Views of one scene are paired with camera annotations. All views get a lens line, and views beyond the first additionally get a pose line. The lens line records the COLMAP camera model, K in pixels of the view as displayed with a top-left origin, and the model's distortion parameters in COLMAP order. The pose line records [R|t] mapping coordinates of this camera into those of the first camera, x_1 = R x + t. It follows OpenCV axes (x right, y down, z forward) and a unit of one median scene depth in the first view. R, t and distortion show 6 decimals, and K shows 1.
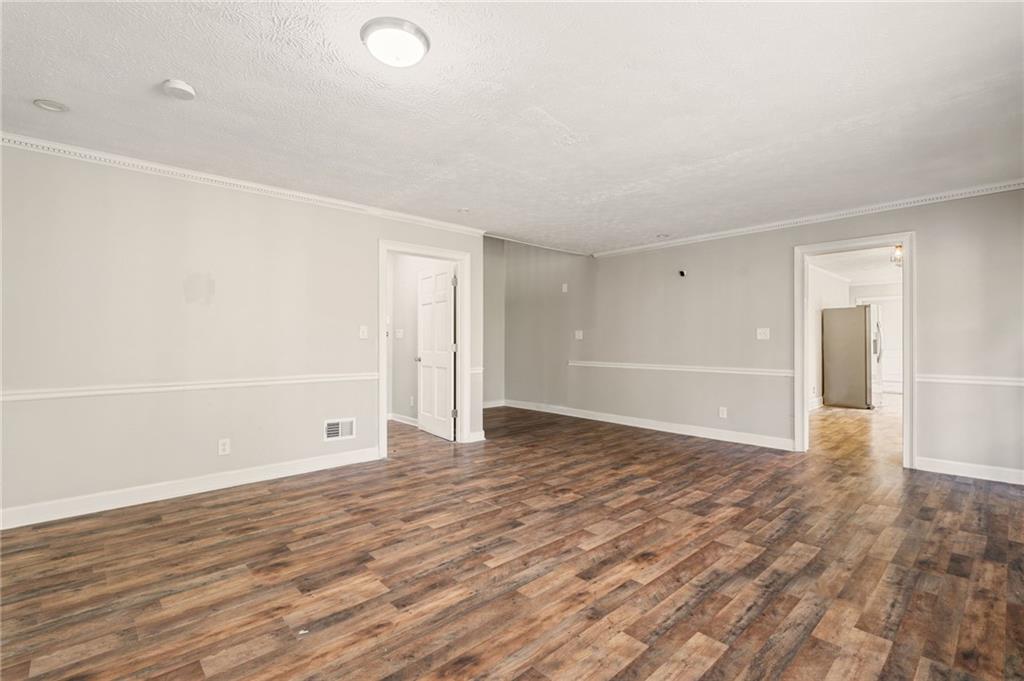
lens RADIAL K [[466.6, 0, 514.3], [0, 466.6, 338.9], [0, 0, 1]] dist [-0.000526, 0.000169]
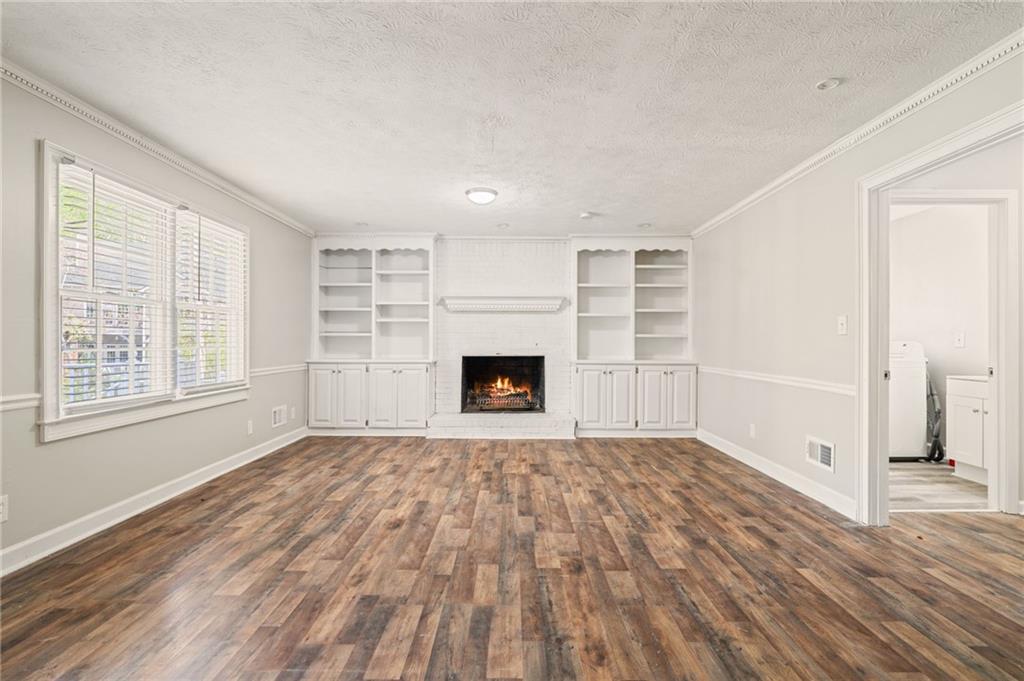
lens RADIAL K [[466.6, 0, 511.7], [0, 466.6, 345.1], [0, 0, 1]] dist [-0.000526, 0.000169]
pose [[-0.683288, 0.003203, -0.730142, 0.763241], [0.002086, 0.999995, 0.002434, 0.018292], [0.730146, 0.000140, -0.683292, 1.647505]]
